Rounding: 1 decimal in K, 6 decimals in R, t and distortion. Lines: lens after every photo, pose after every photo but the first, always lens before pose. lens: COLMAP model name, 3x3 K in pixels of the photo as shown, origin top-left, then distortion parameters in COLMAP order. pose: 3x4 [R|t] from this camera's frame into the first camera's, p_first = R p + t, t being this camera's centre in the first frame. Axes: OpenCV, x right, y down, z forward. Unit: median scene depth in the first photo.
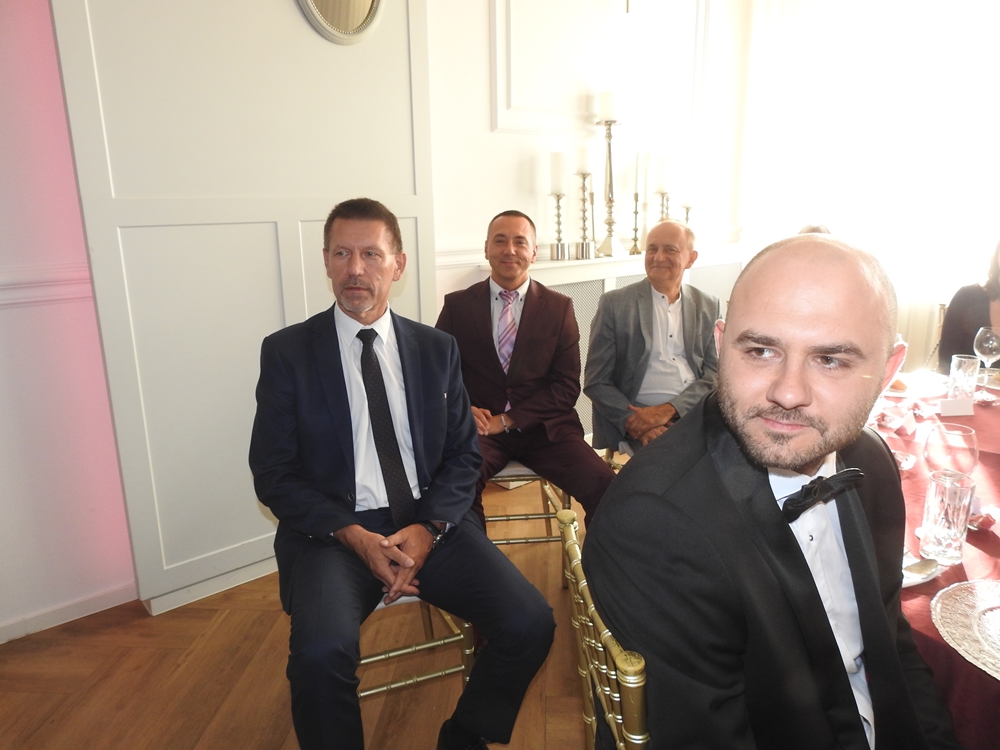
lens RADIAL K [[697.6, 0, 500.0], [0, 697.6, 375.0], [0, 0, 1]] dist [0.002890, 0.002442]
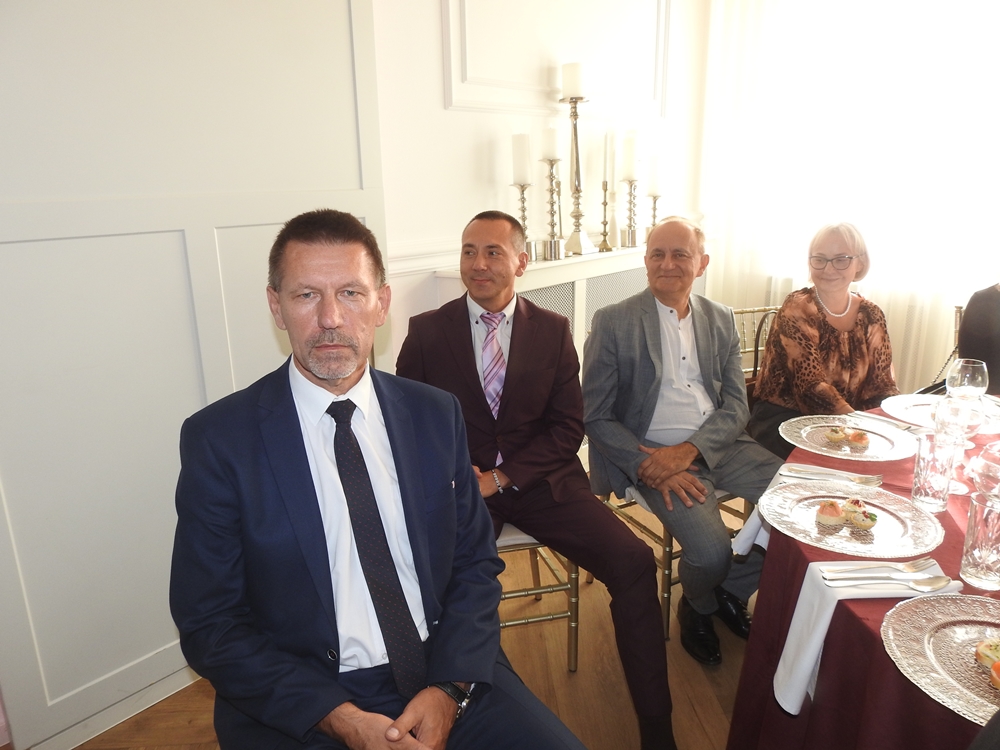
lens RADIAL K [[714.6, 0, 500.0], [0, 714.6, 375.0], [0, 0, 1]] dist [0.000225, -0.004881]
pose [[0.992054, -0.039021, 0.119609, -0.078442], [0.036528, 0.999069, 0.022964, -0.066516], [-0.120394, -0.018412, 0.992555, 0.188147]]
